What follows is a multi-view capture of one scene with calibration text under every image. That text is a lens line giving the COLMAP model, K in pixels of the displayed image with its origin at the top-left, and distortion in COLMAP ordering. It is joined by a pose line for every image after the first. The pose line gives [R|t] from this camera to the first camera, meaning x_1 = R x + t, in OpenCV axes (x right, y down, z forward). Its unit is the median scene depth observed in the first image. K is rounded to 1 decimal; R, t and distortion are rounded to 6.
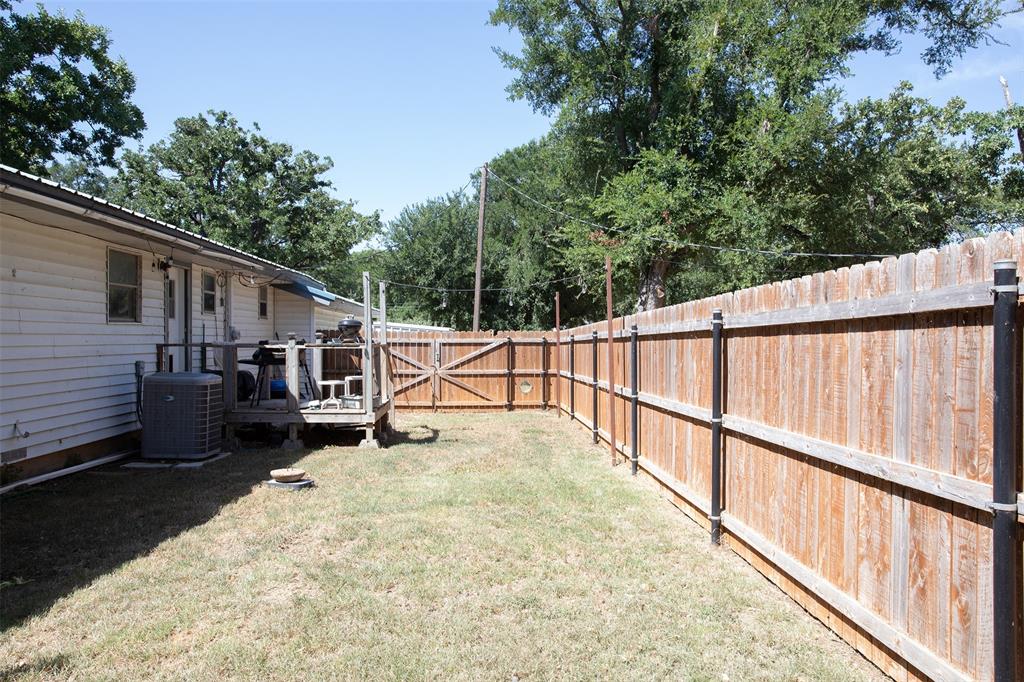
lens RADIAL K [[747.7, 0, 512.0], [0, 747.7, 341.0], [0, 0, 1]] dist [-0.039612, 0.061370]
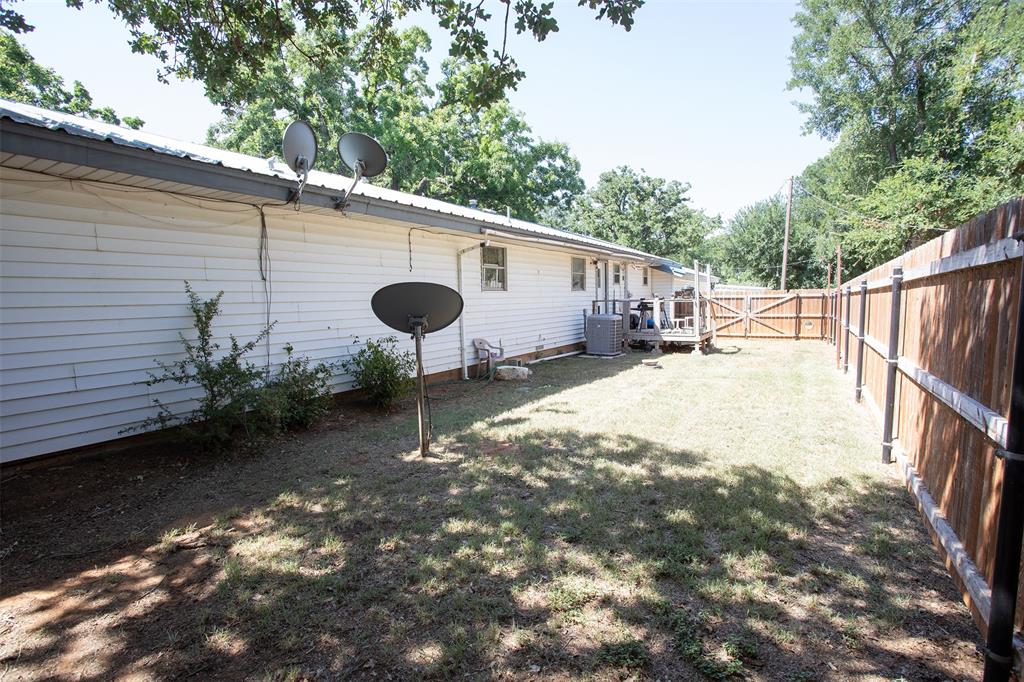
lens RADIAL K [[502.2, 0, 514.2], [0, 502.2, 342.5], [0, 0, 1]] dist [-0.062865, 0.030385]
pose [[0.826975, 0.032488, -0.561299, 0.095632], [0.018721, 0.996184, 0.085241, -0.001896], [0.561926, -0.081000, 0.823212, -0.207856]]
